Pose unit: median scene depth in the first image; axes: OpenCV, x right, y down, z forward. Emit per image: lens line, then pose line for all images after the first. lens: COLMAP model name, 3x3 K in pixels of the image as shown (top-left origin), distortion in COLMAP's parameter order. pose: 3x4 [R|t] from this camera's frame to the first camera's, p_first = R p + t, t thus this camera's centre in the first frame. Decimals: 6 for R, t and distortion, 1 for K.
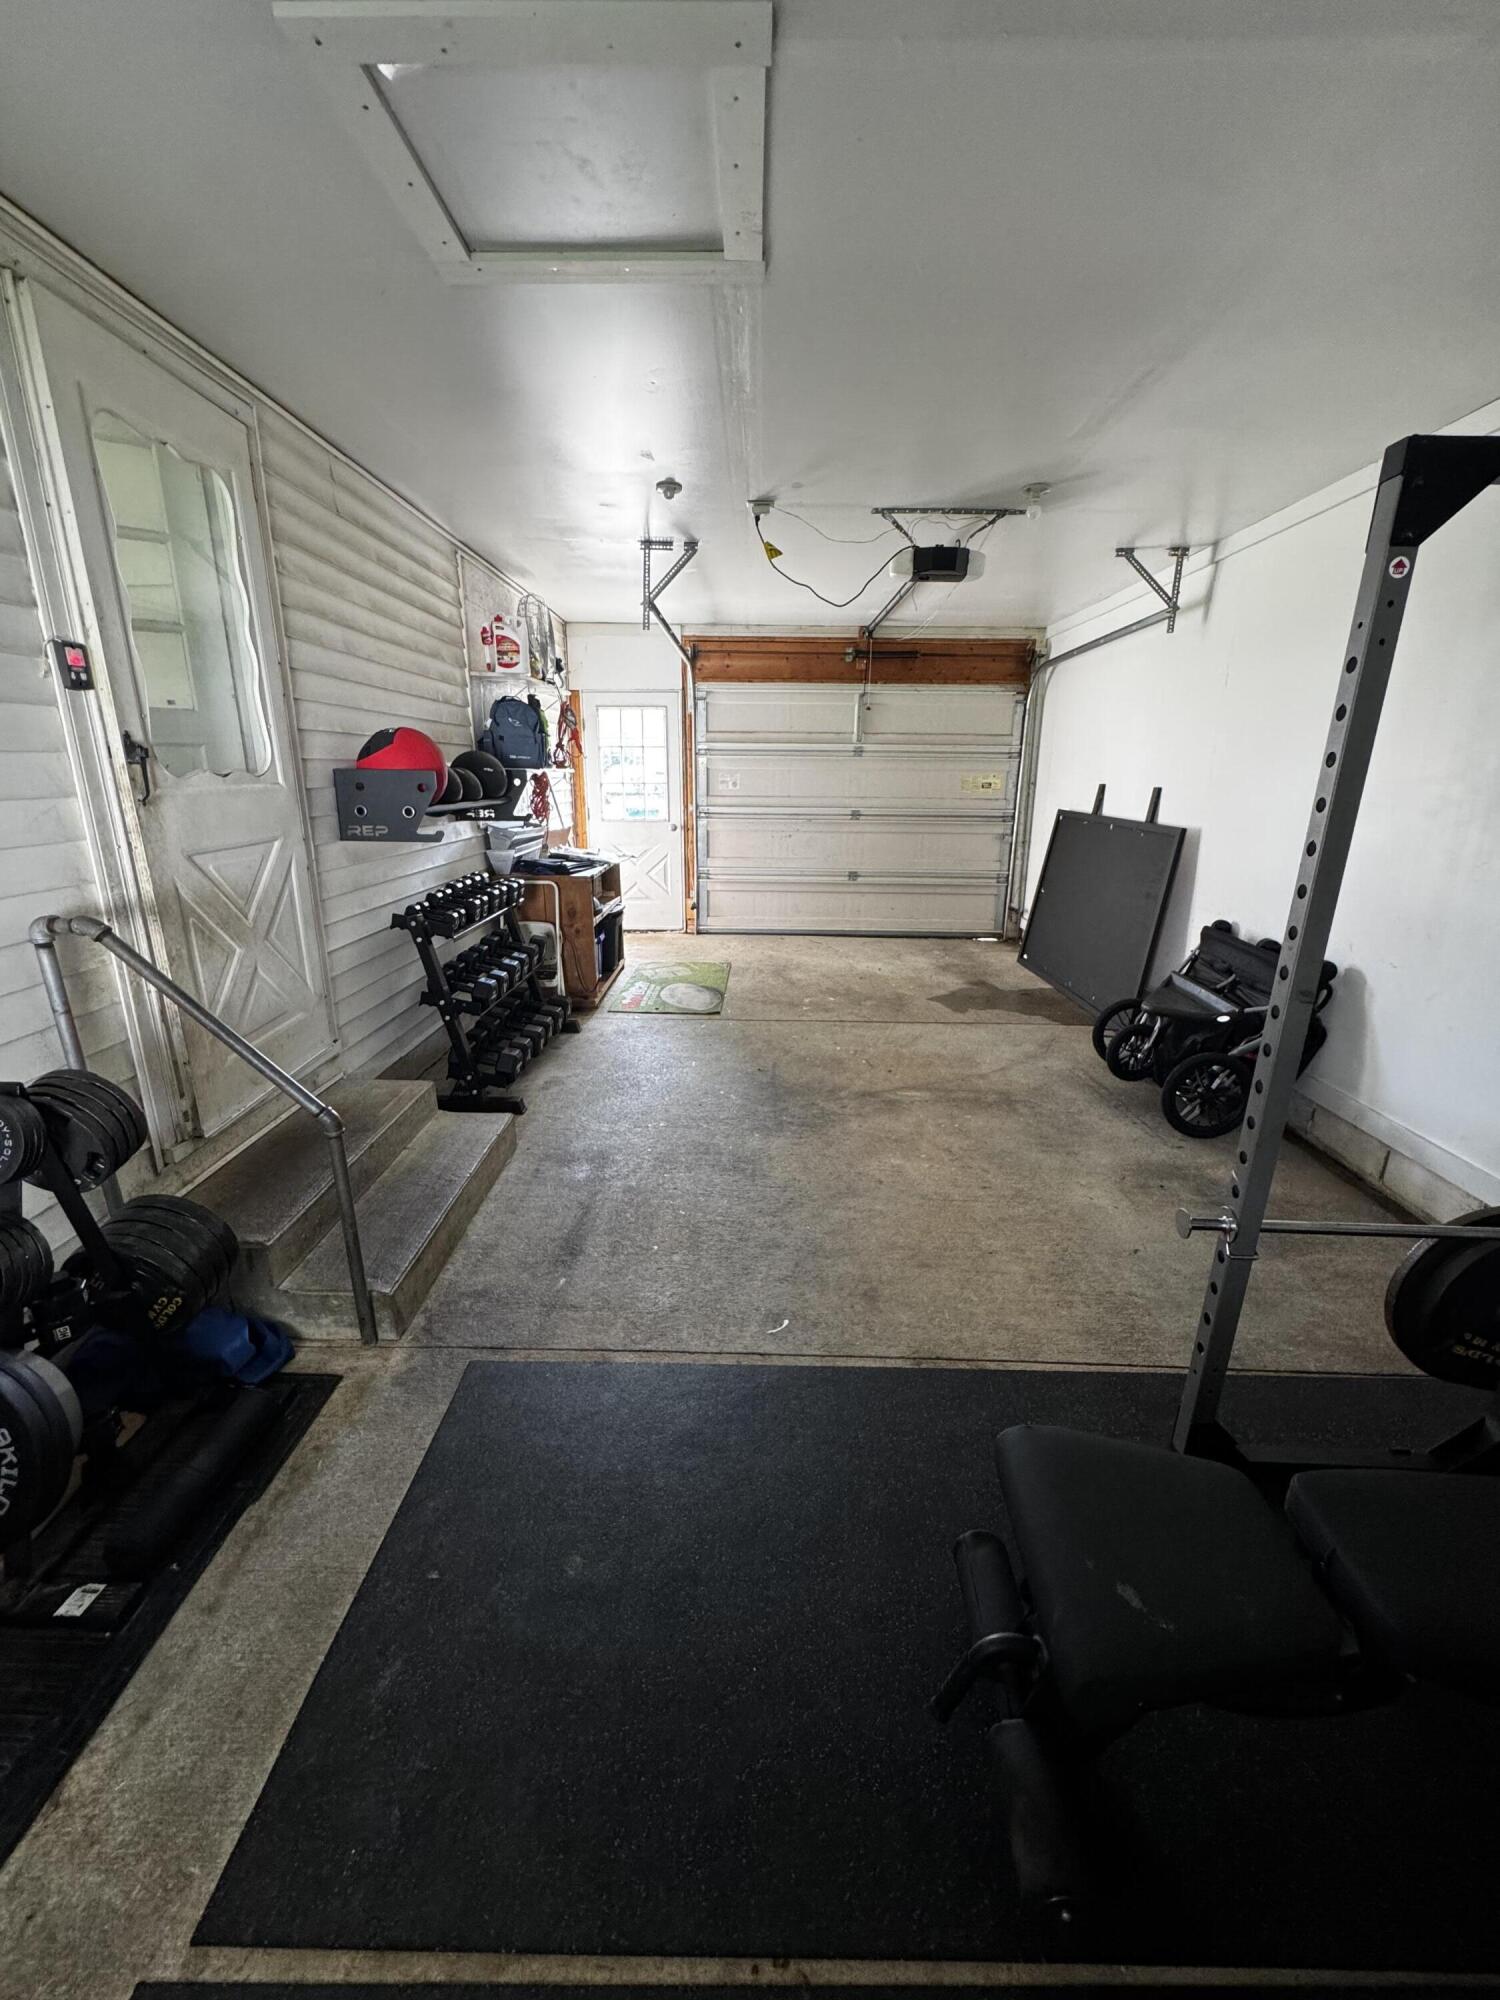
lens RADIAL K [[801.1, 0, 745.1], [0, 801.1, 992.8], [0, 0, 1]] dist [0.001962, 0.000024]
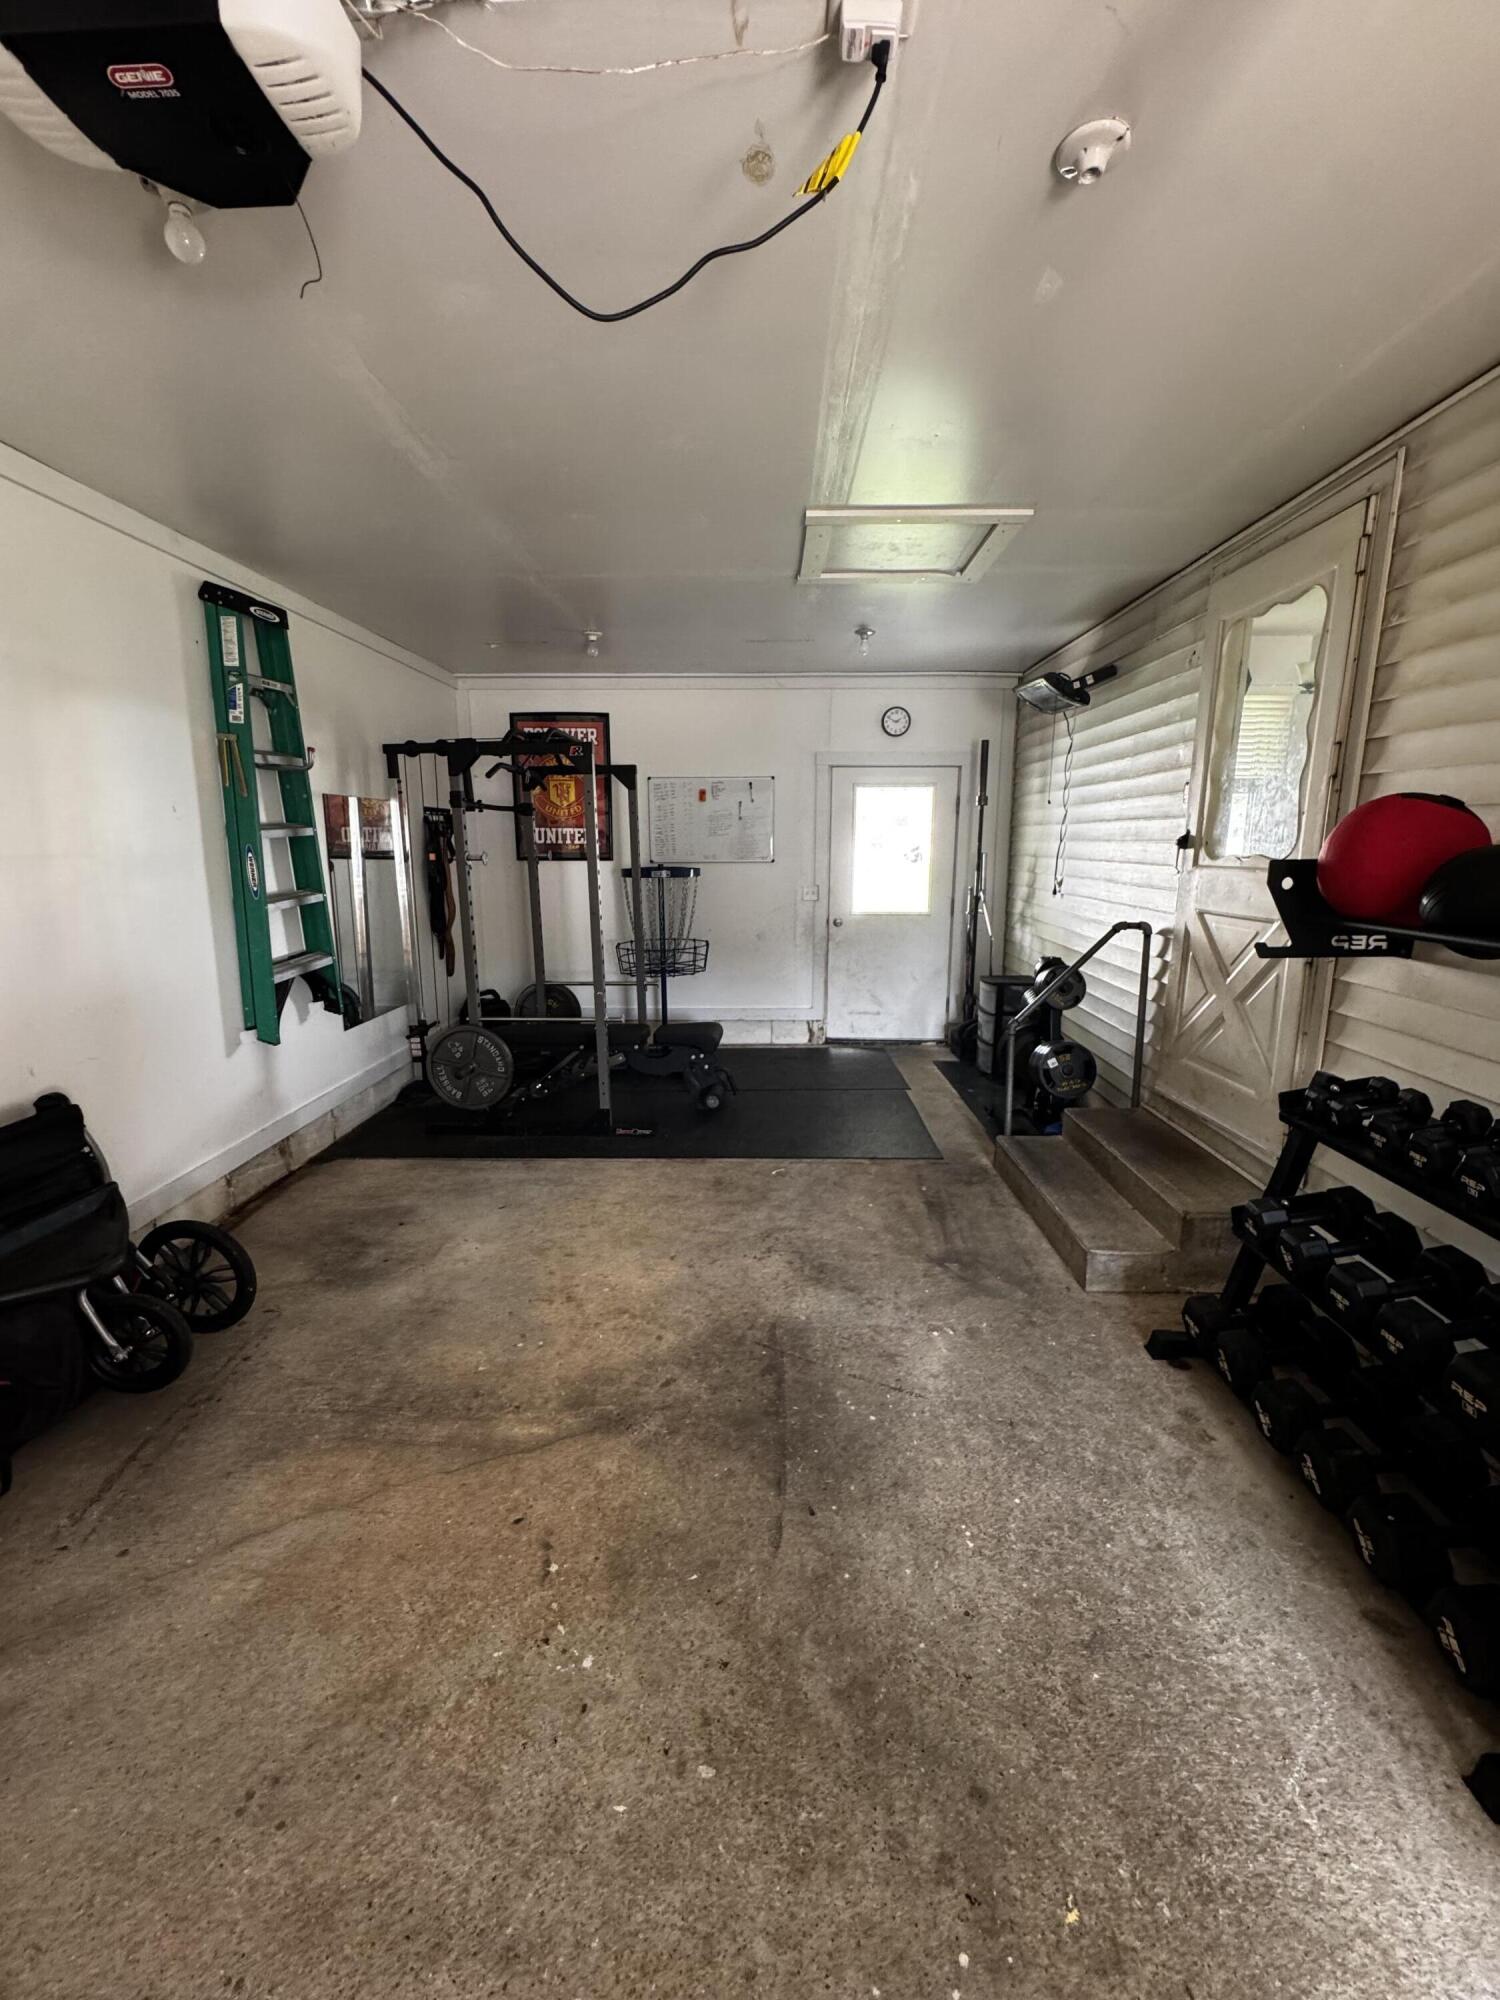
lens RADIAL K [[801.1, 0, 754.3], [0, 801.1, 1003.4], [0, 0, 1]] dist [0.001962, 0.000024]
pose [[-0.999937, -0.010941, -0.002431, 0.072234], [-0.010837, 0.888499, 0.458750, -0.485812], [-0.002860, 0.458747, -0.888562, 1.695629]]
